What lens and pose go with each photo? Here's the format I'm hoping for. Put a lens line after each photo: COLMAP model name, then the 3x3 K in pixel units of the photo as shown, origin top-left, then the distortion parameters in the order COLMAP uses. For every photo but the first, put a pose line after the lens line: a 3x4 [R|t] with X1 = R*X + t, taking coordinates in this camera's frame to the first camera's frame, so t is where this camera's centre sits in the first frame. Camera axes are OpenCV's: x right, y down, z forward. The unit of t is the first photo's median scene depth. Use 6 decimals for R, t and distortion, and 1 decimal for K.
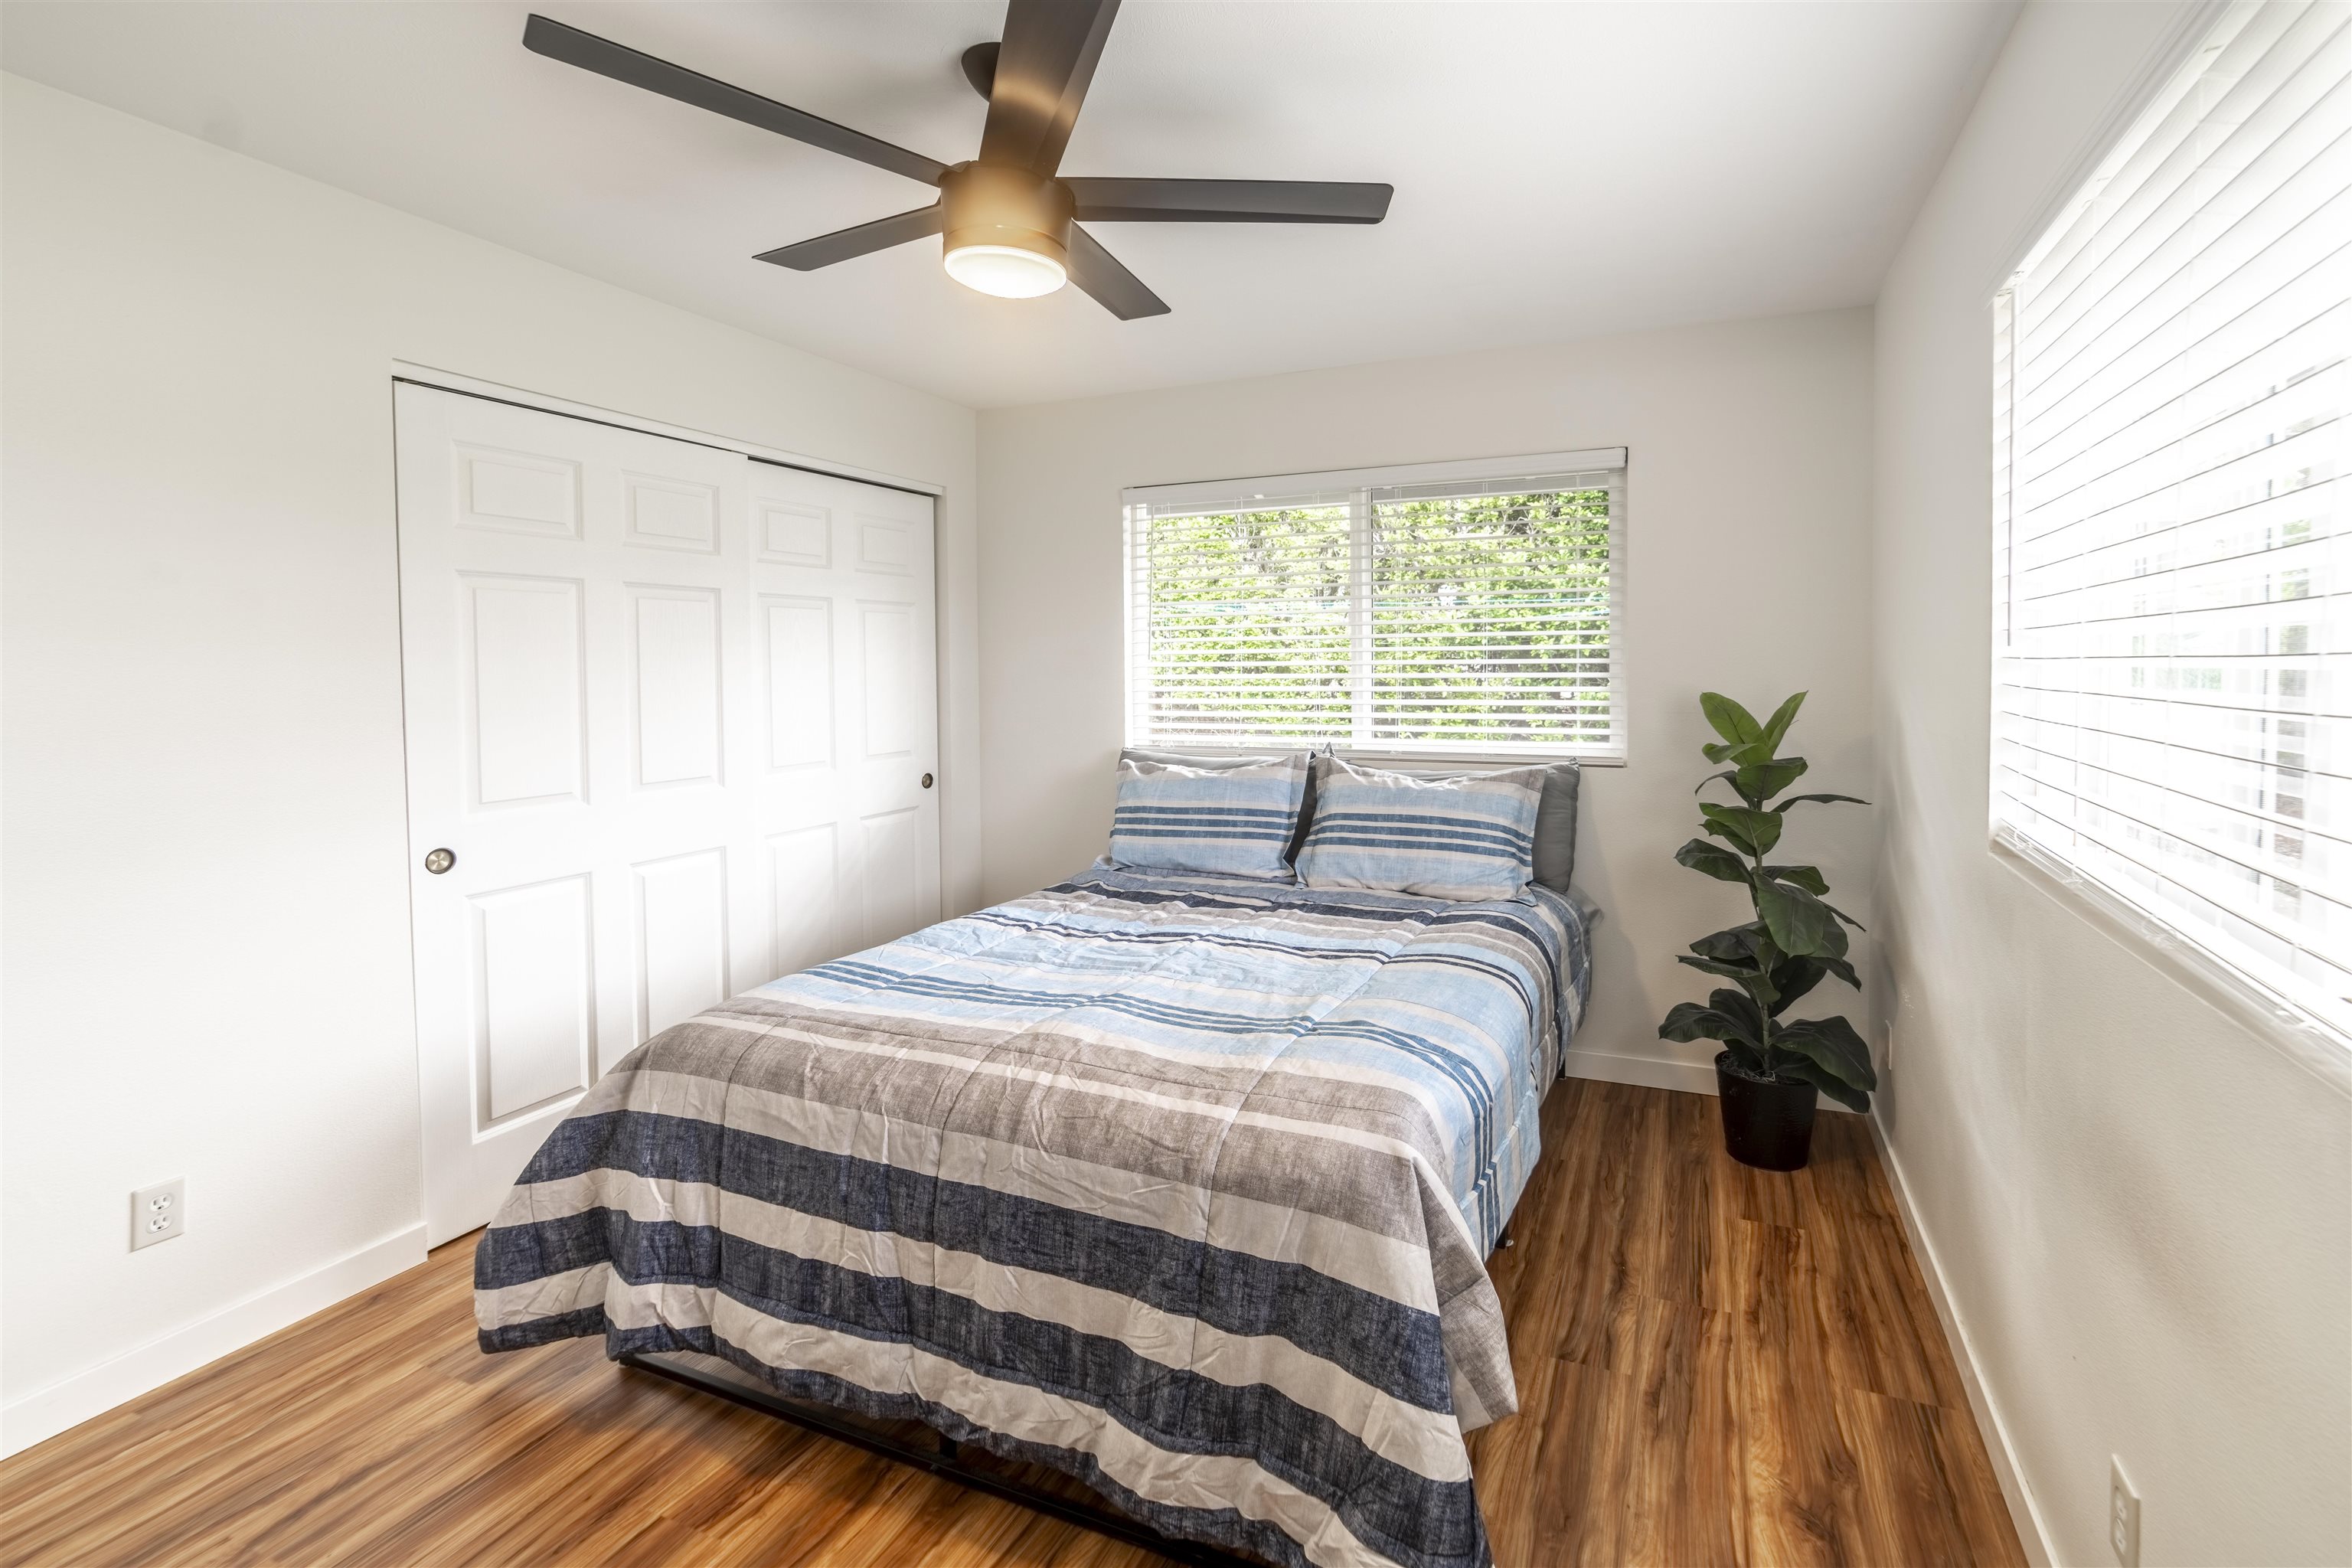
lens RADIAL K [[929.3, 0, 1177.5], [0, 929.3, 762.7], [0, 0, 1]] dist [-0.015122, 0.003899]
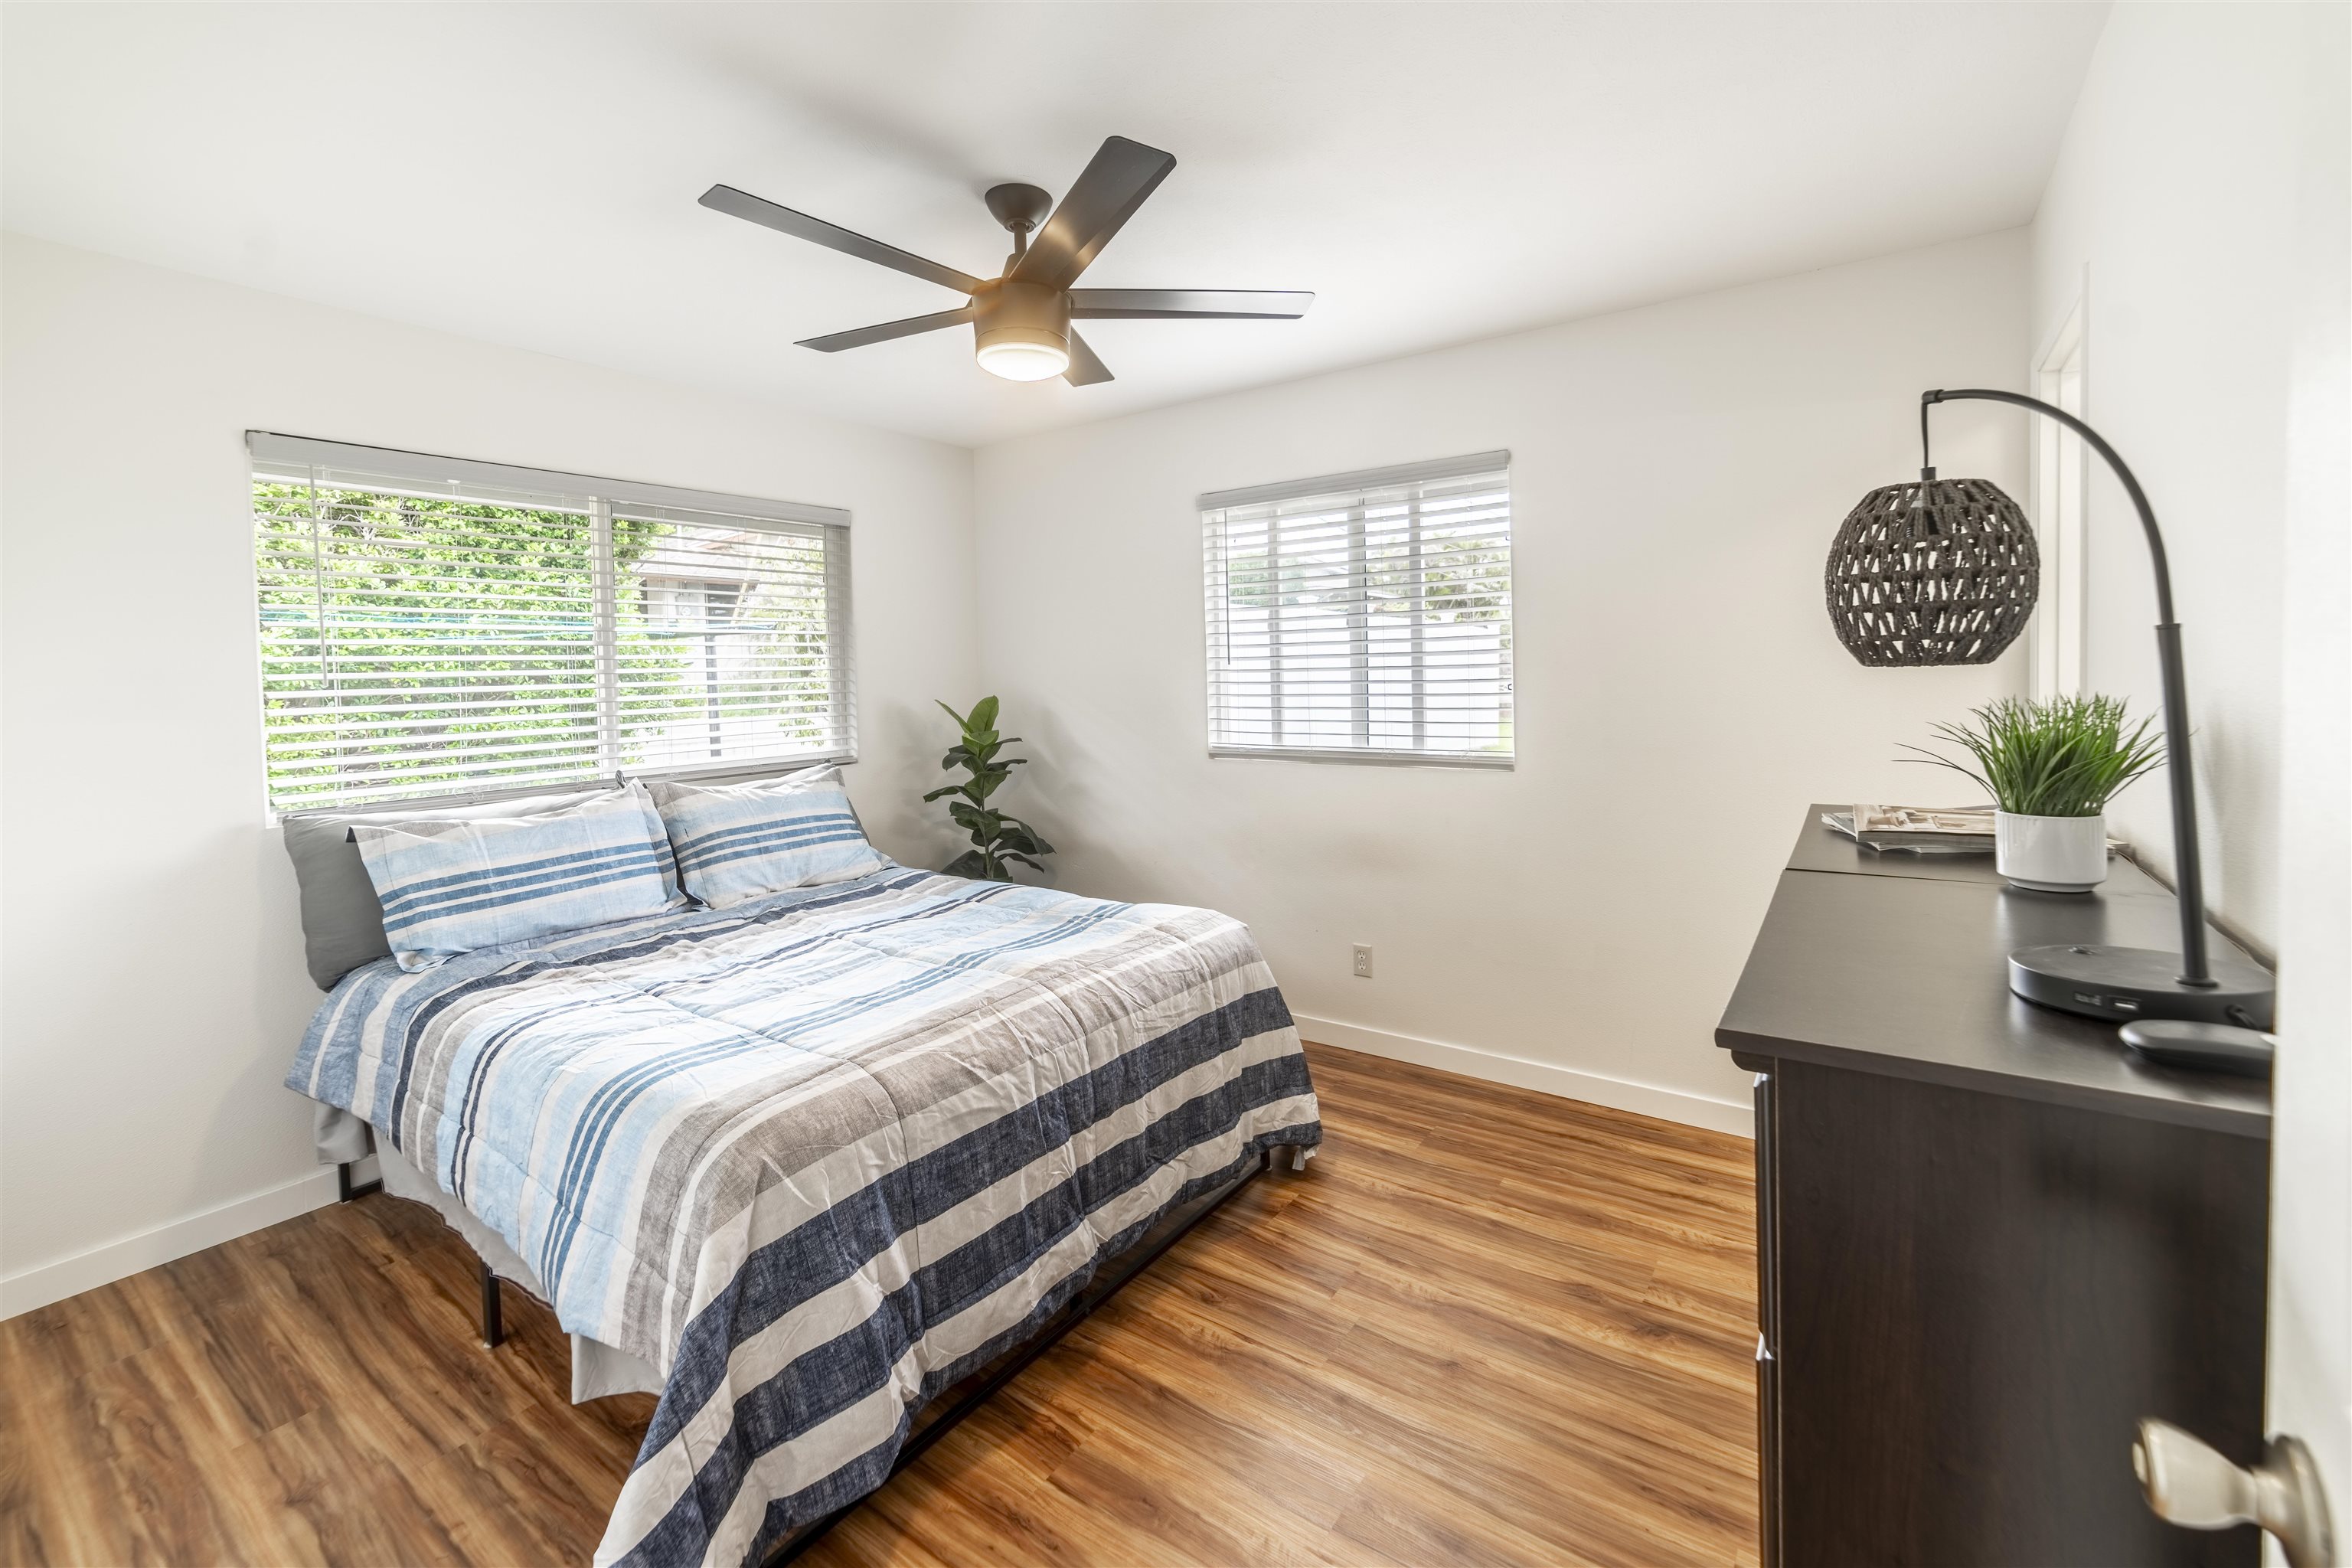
lens RADIAL K [[929.3, 0, 1180.0], [0, 929.3, 798.8], [0, 0, 1]] dist [-0.015122, 0.003899]
pose [[0.274309, -0.128542, 0.953012, -0.678742], [0.122485, 0.987625, 0.097955, -0.019156], [-0.953809, 0.089860, 0.286658, 0.228958]]
